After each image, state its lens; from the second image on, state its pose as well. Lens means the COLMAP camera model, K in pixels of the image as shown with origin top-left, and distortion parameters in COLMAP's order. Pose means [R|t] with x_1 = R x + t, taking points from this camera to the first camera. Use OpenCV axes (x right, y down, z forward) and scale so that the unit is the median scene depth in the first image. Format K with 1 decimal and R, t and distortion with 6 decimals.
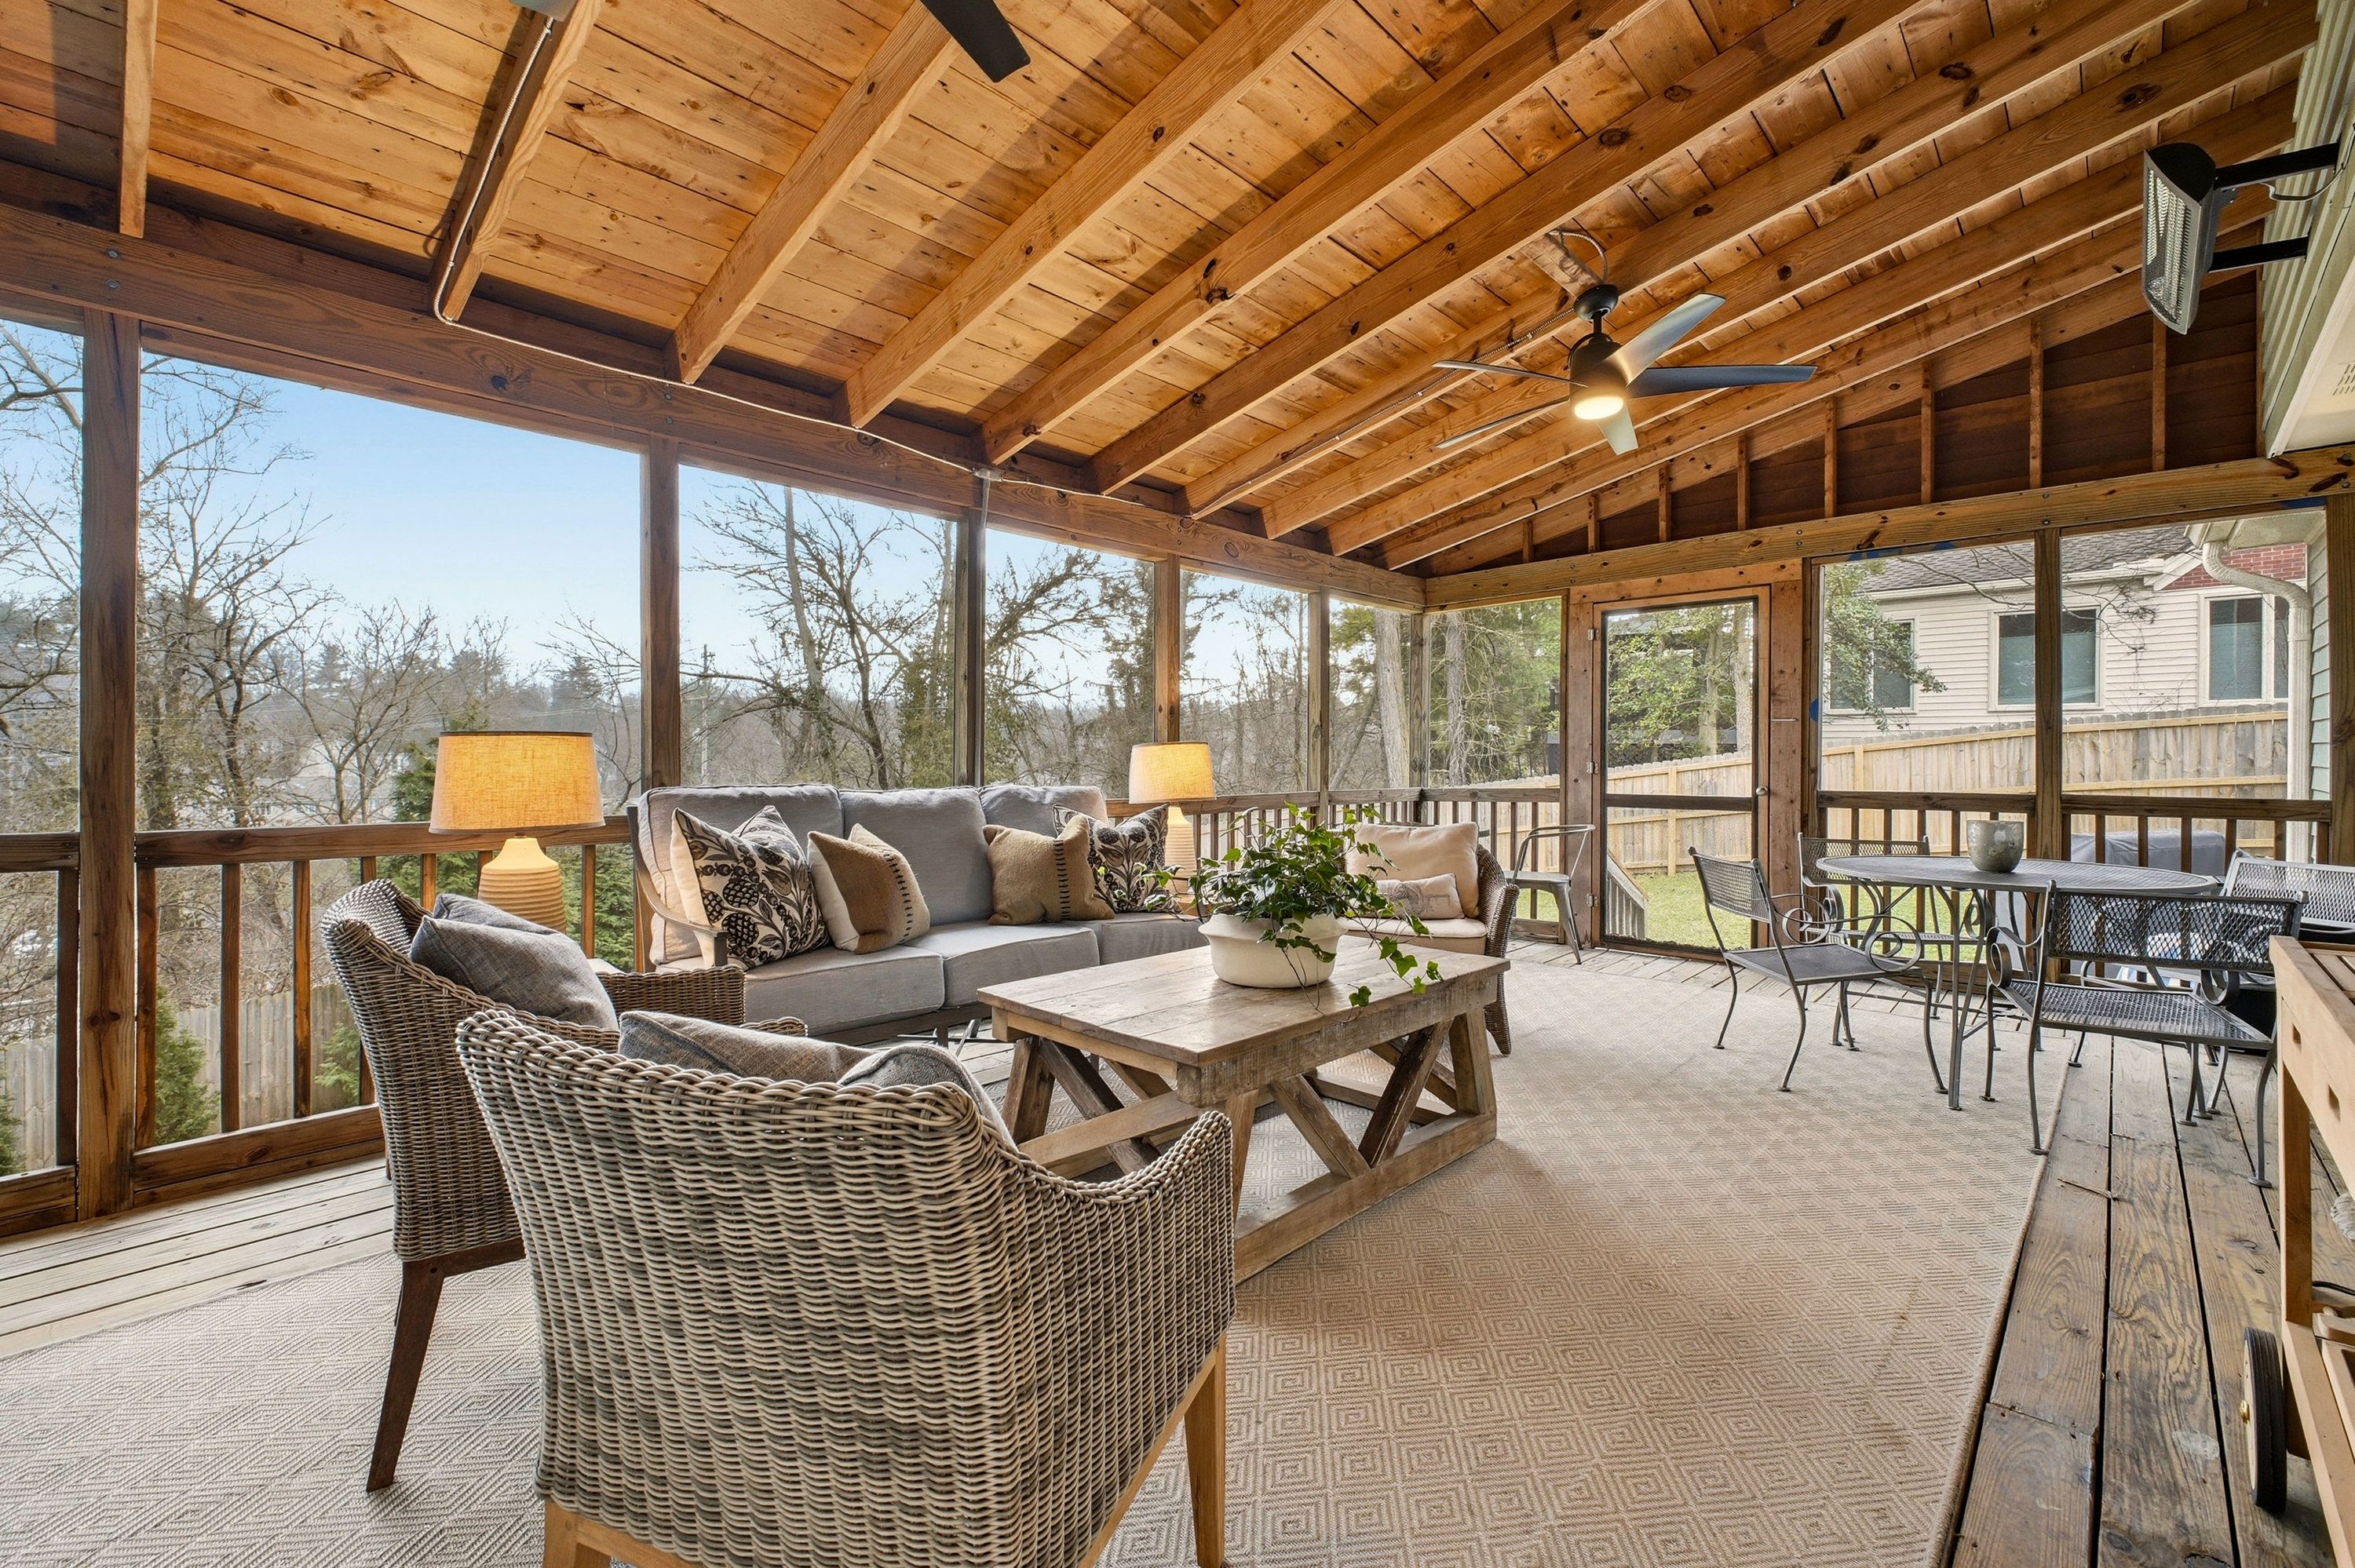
lens RADIAL K [[1006.5, 0, 1193.0], [0, 1006.5, 769.8], [0, 0, 1]] dist [-0.001744, 0.000902]
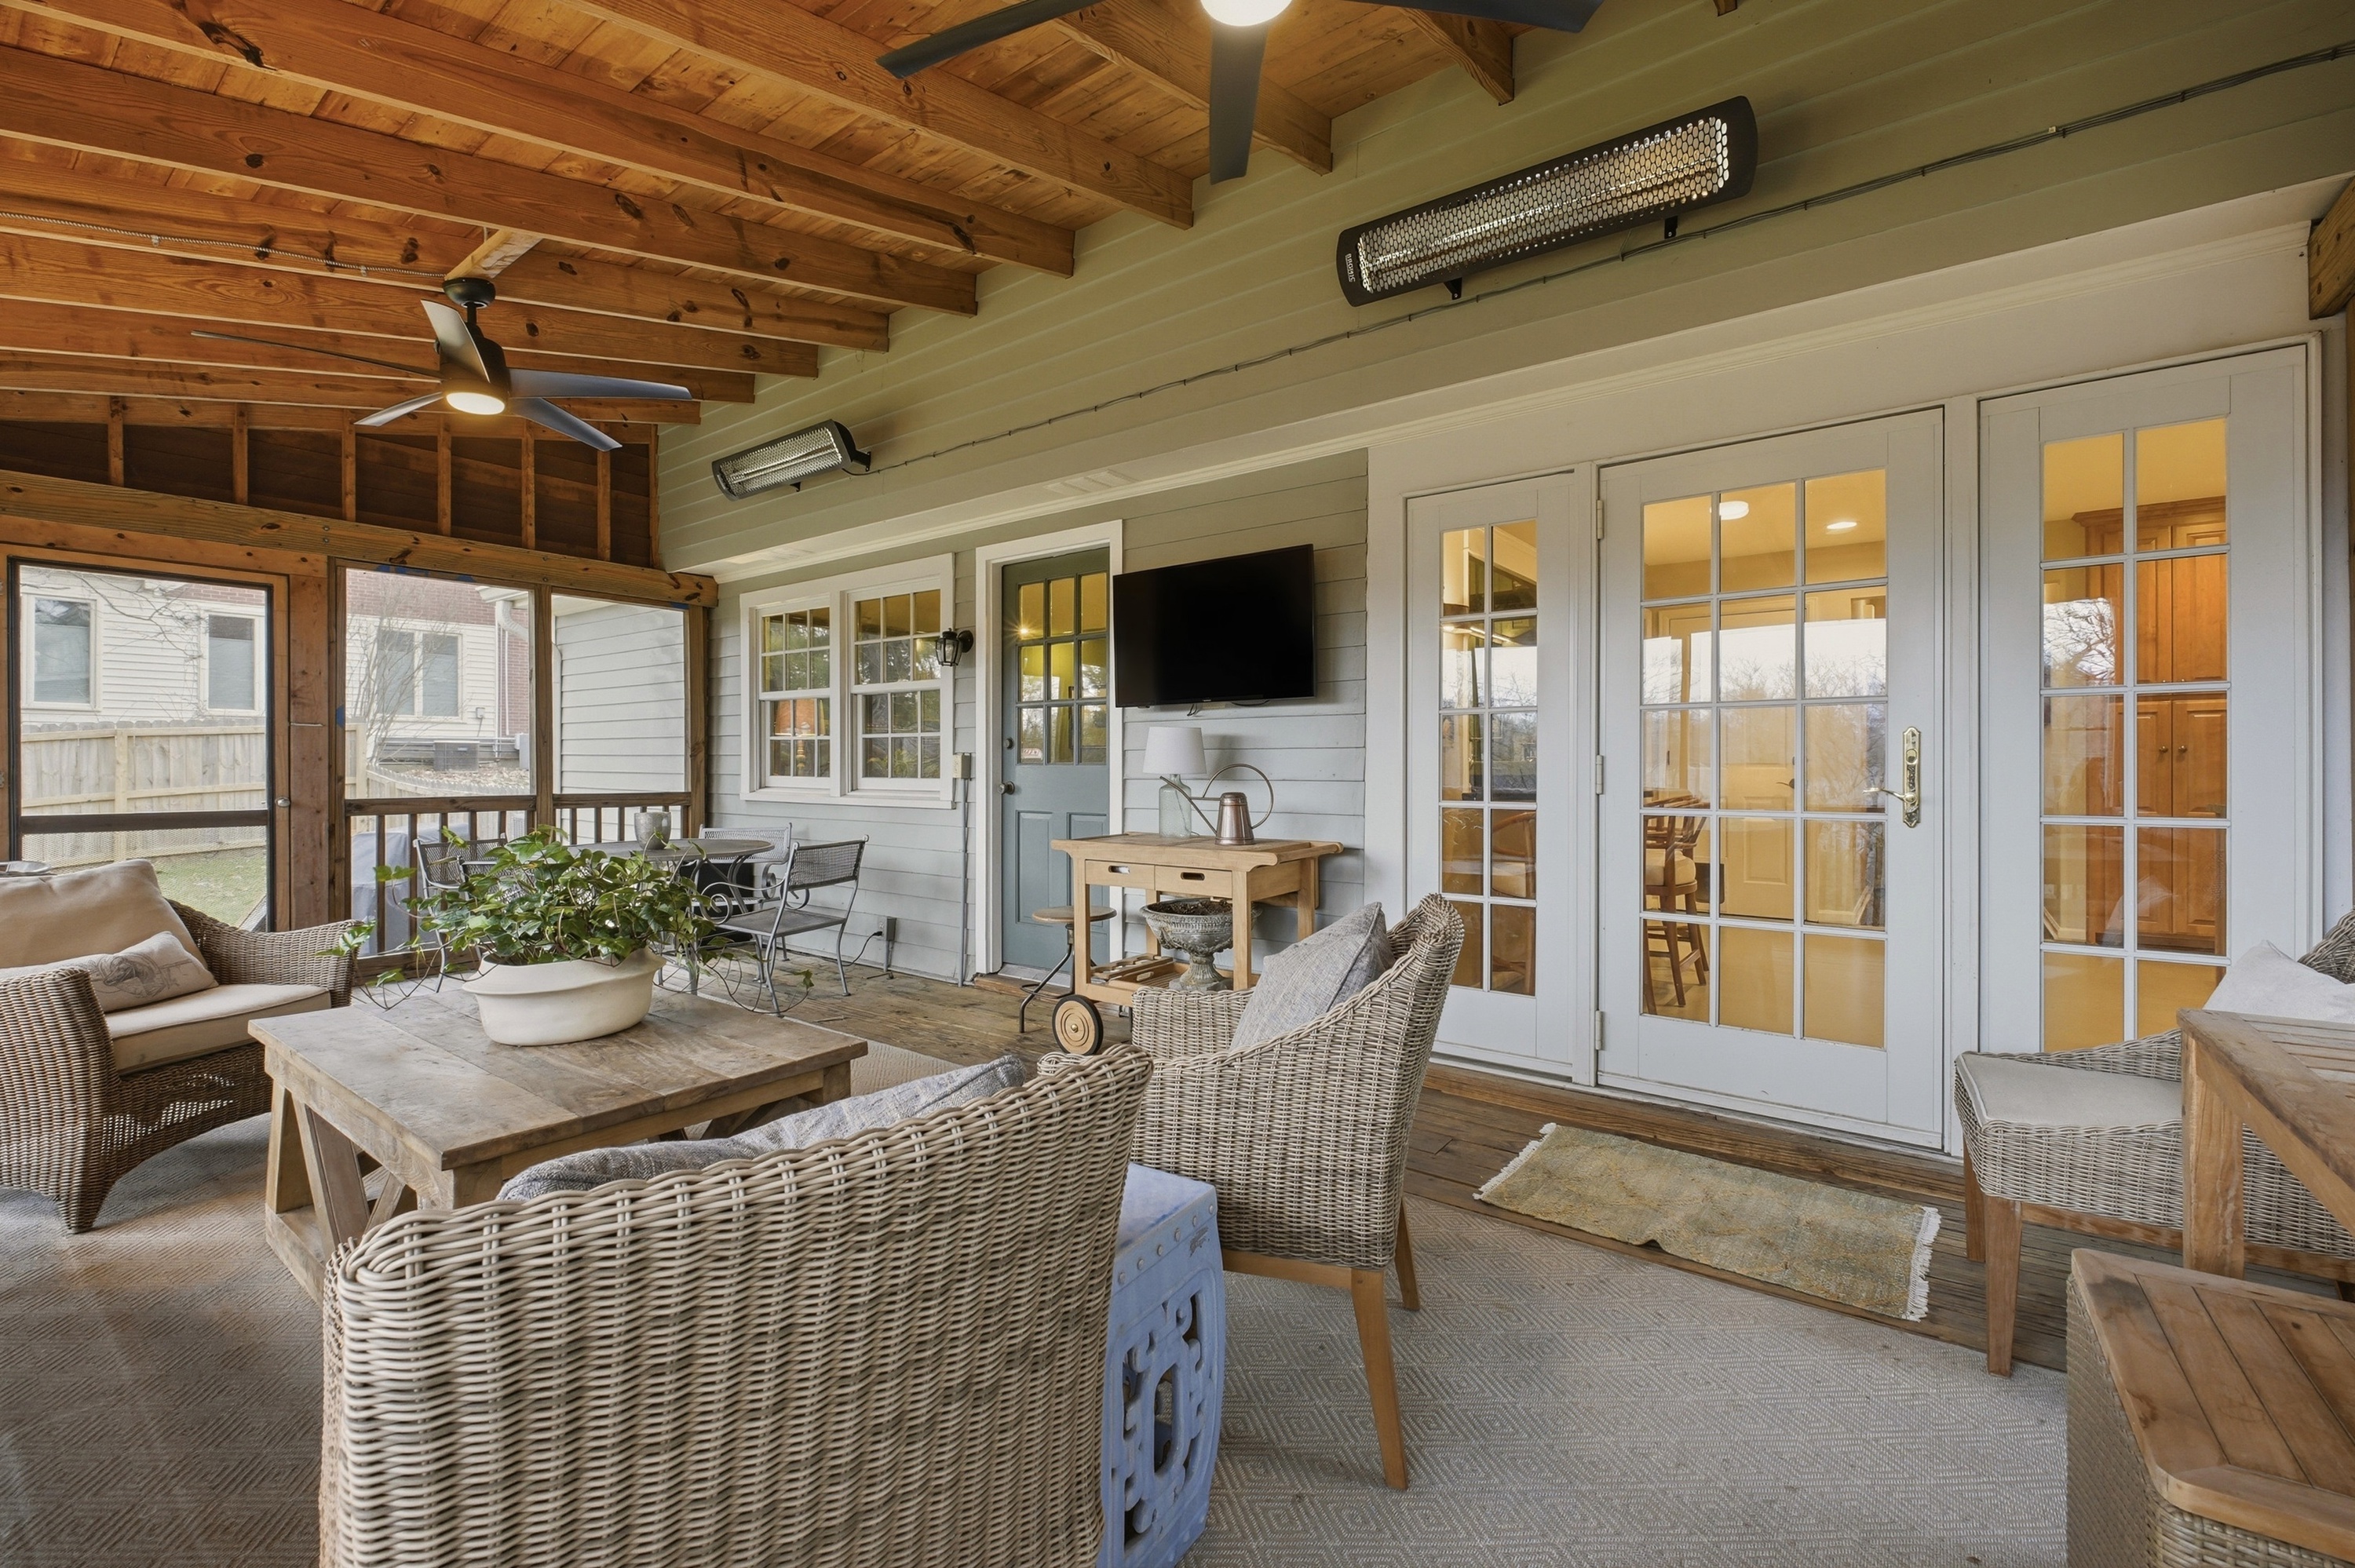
lens RADIAL K [[1006.5, 0, 1187.8], [0, 1006.5, 770.8], [0, 0, 1]] dist [-0.001744, 0.000902]
pose [[-0.130452, -0.005858, 0.991437, -0.449852], [0.008340, 0.999941, 0.007006, -0.006678], [-0.991420, 0.009182, -0.130396, 0.319380]]
